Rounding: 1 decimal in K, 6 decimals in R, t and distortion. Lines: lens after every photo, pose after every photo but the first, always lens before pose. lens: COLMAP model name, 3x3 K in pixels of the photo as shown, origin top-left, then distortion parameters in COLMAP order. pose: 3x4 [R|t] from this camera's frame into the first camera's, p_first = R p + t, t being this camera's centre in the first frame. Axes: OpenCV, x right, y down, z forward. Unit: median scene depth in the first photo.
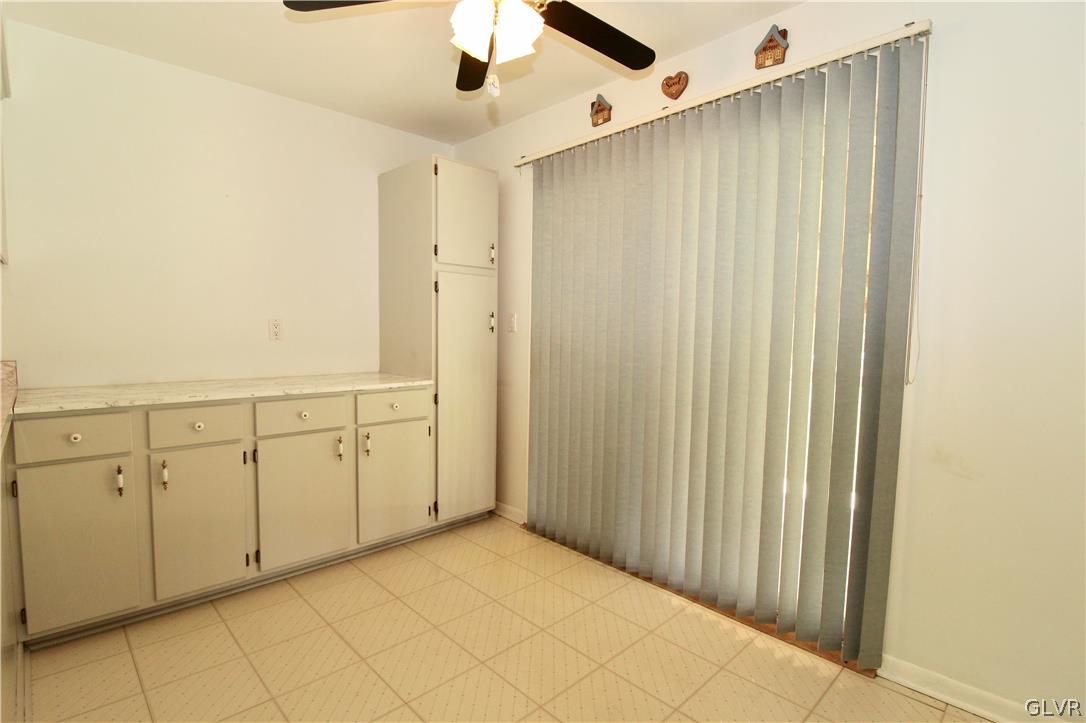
lens RADIAL K [[536.4, 0, 524.8], [0, 536.4, 366.2], [0, 0, 1]] dist [-0.001161, -0.017444]
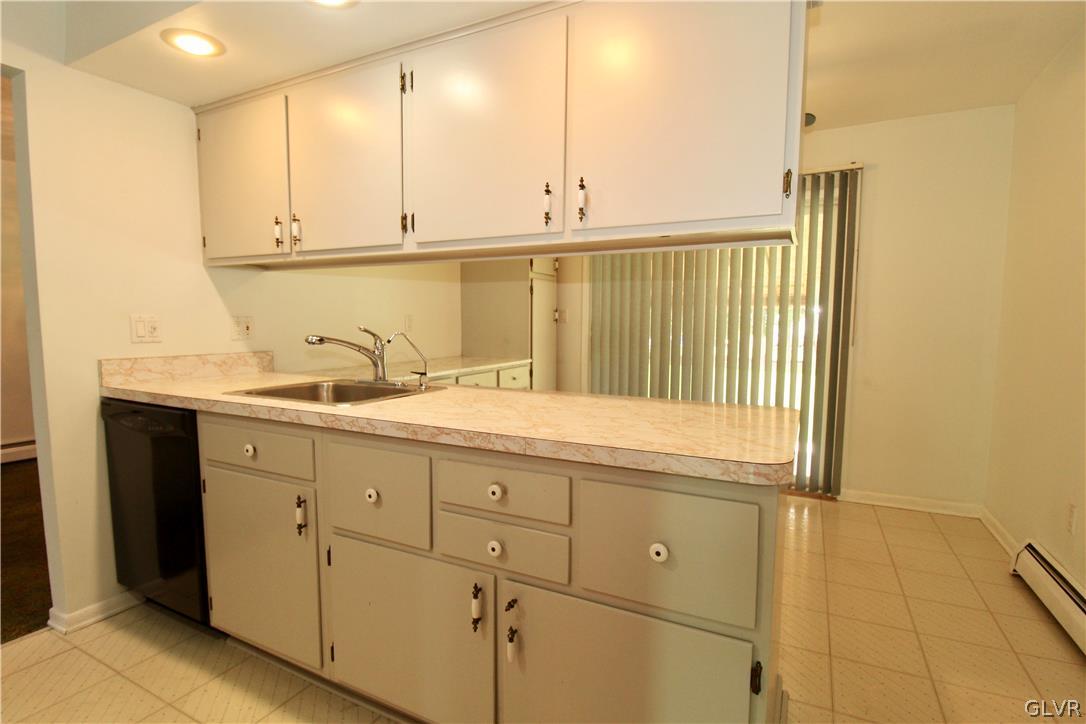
lens RADIAL K [[515.9, 0, 538.4], [0, 515.9, 367.6], [0, 0, 1]] dist [-0.000623, -0.015025]
pose [[0.941229, -0.039923, 0.335401, -0.626314], [0.030132, 0.998956, 0.034347, 0.003648], [-0.336422, -0.022222, 0.941449, -0.248634]]
